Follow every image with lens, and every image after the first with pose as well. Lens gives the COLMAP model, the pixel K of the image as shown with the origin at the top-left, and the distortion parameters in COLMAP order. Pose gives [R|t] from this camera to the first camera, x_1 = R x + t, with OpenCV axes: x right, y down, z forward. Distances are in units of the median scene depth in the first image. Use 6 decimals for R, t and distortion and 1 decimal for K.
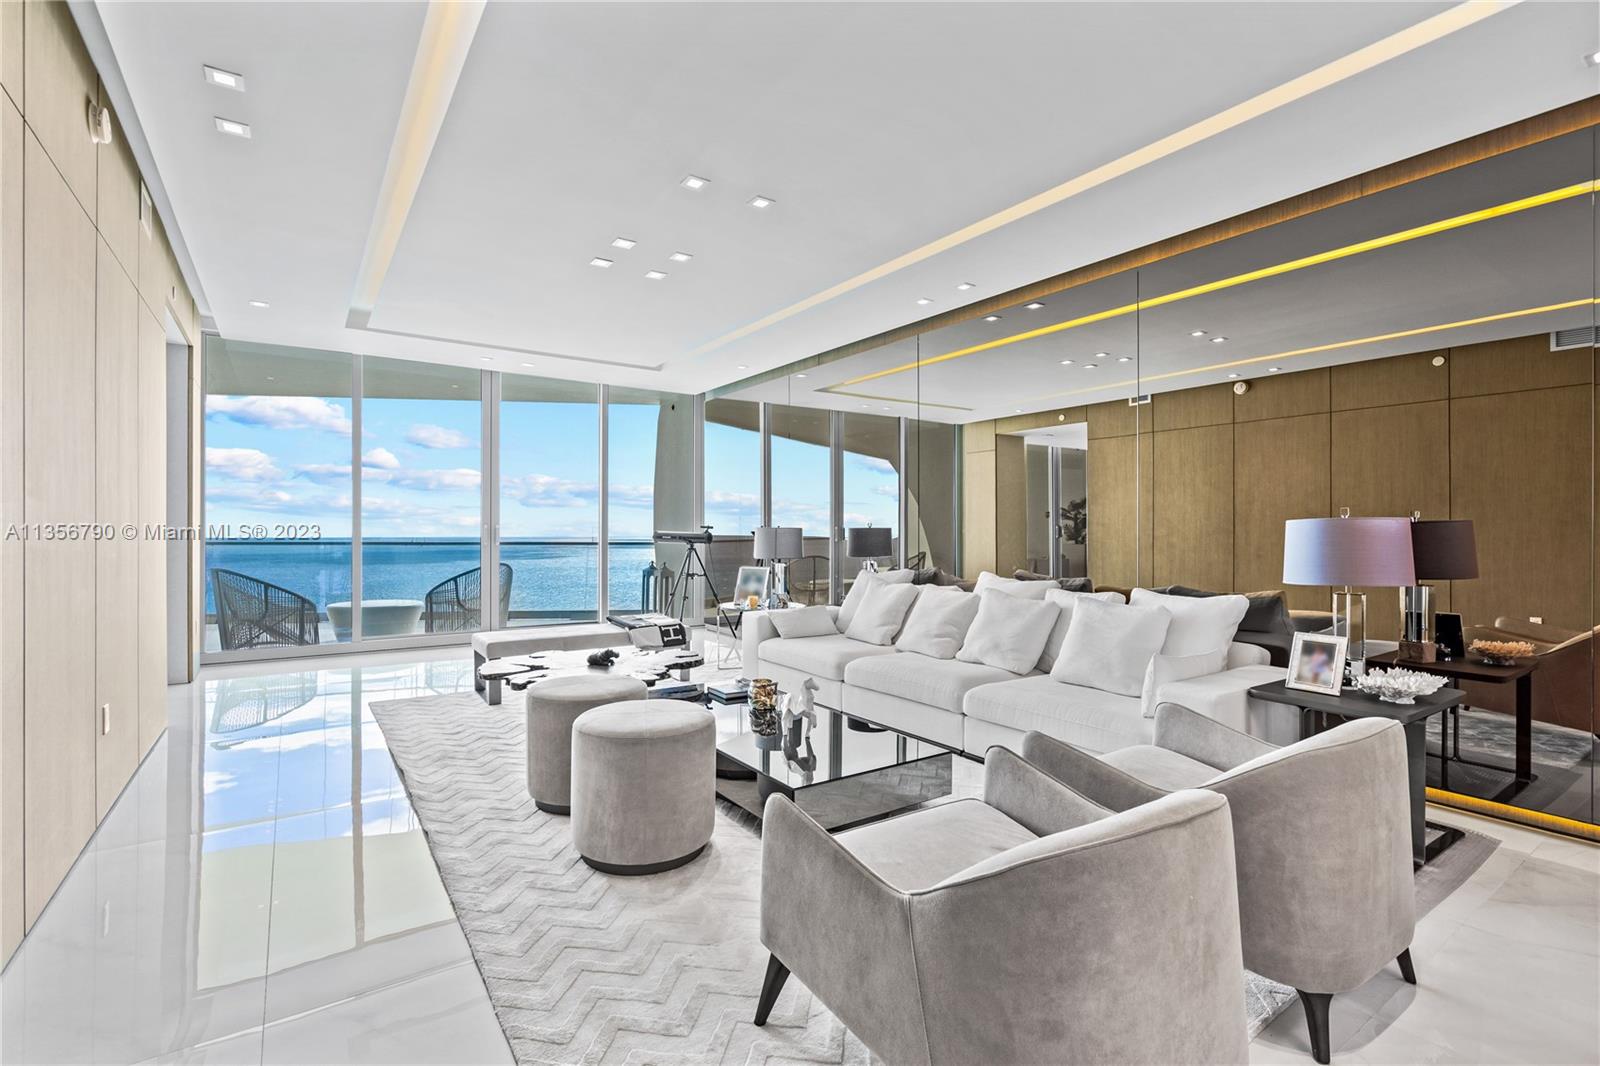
lens RADIAL K [[729.3, 0, 802.3], [0, 729.3, 540.3], [0, 0, 1]] dist [0.003874, 0.000963]
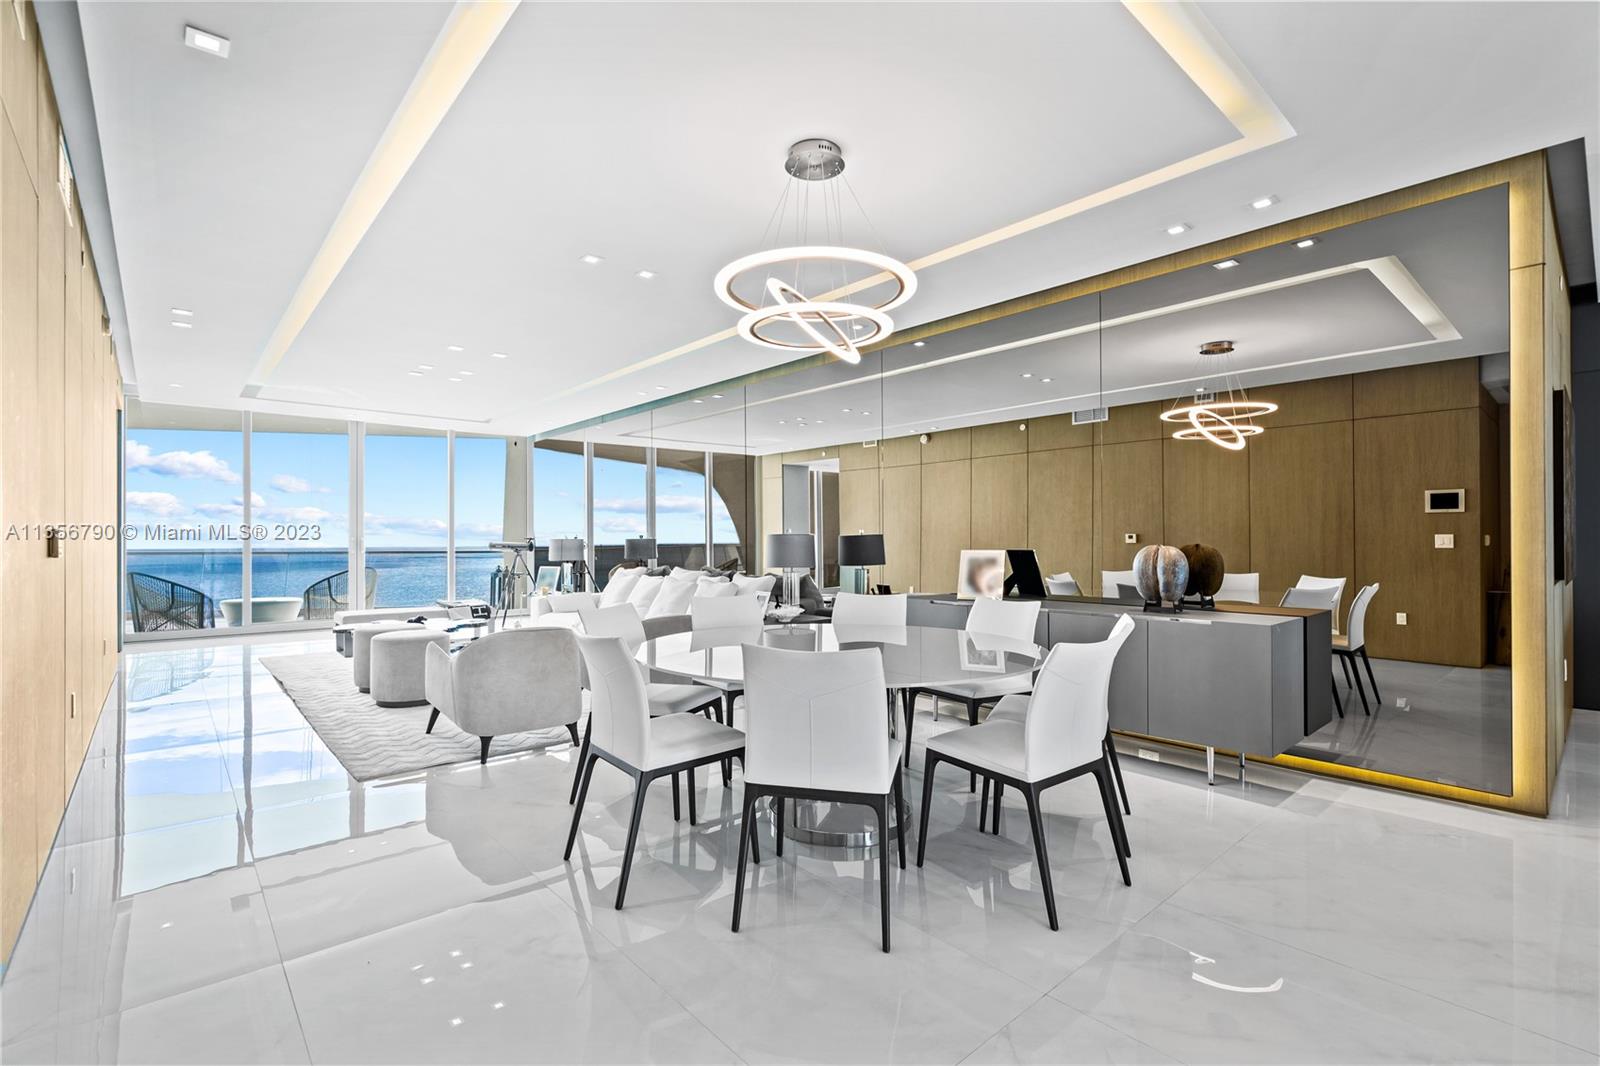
lens RADIAL K [[729.3, 0, 804.5], [0, 729.3, 542.3], [0, 0, 1]] dist [0.003874, 0.000963]
pose [[0.993639, -0.004444, 0.112528, 0.222543], [0.005496, 0.999944, -0.009042, 0.003693], [-0.112482, 0.009603, 0.993607, -0.391908]]
